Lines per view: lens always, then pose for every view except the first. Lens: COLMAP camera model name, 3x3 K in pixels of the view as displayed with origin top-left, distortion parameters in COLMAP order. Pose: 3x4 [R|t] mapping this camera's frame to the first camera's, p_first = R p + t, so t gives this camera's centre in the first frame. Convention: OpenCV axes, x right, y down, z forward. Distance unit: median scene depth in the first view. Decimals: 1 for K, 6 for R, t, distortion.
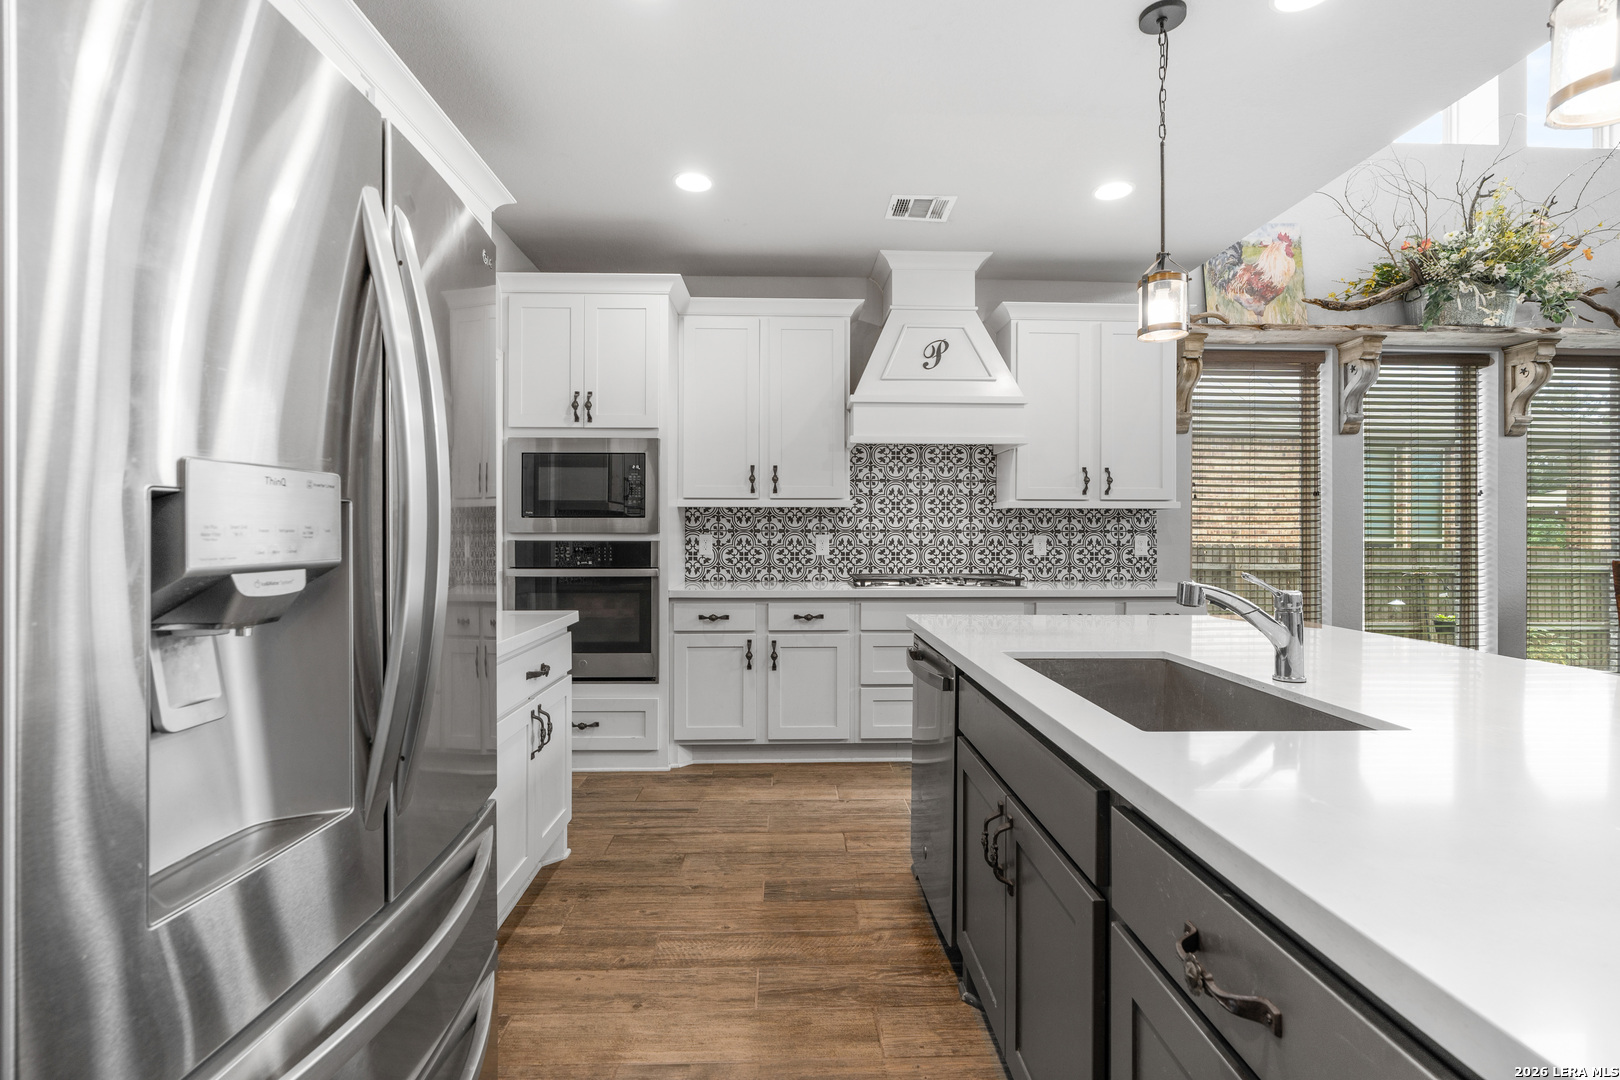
lens RADIAL K [[735.6, 0, 810.7], [0, 735.6, 534.0], [0, 0, 1]] dist [-0.008766, 0.002724]
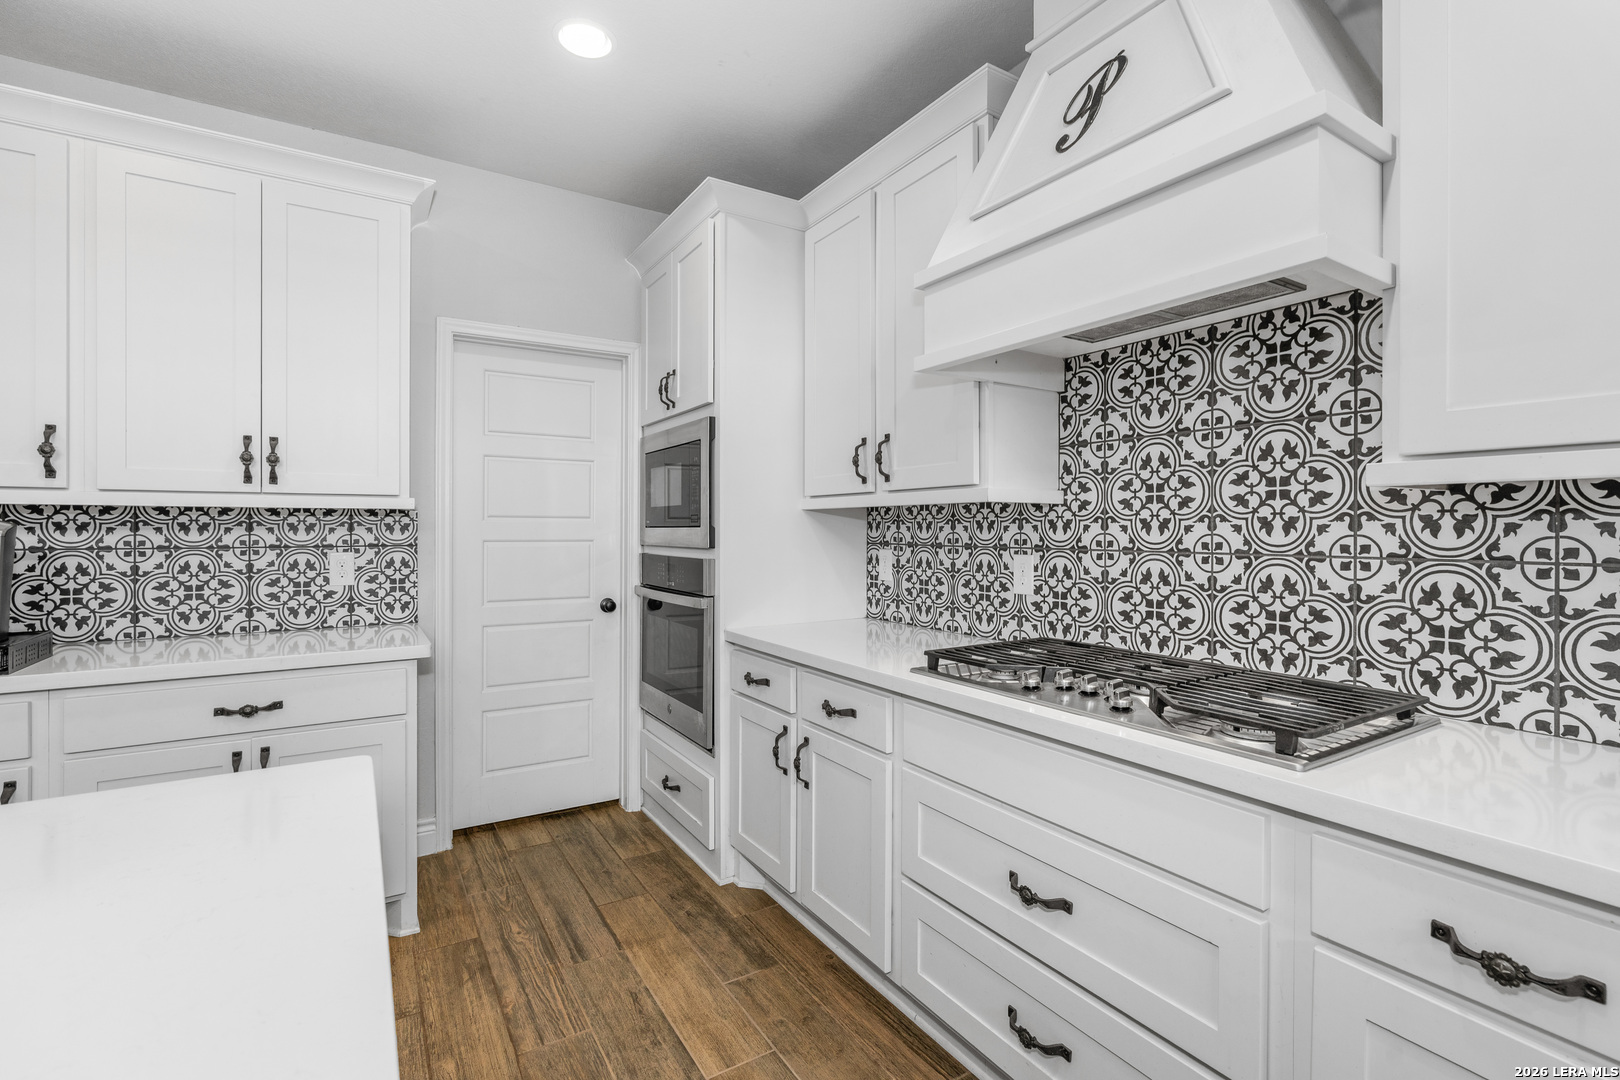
lens RADIAL K [[735.6, 0, 810.7], [0, 735.6, 534.0], [0, 0, 1]] dist [-0.008766, 0.002724]
pose [[0.505463, 0.004740, -0.862835, 0.389564], [-0.003789, 0.999987, 0.003274, -0.015070], [0.862840, 0.001614, 0.505475, 0.610341]]
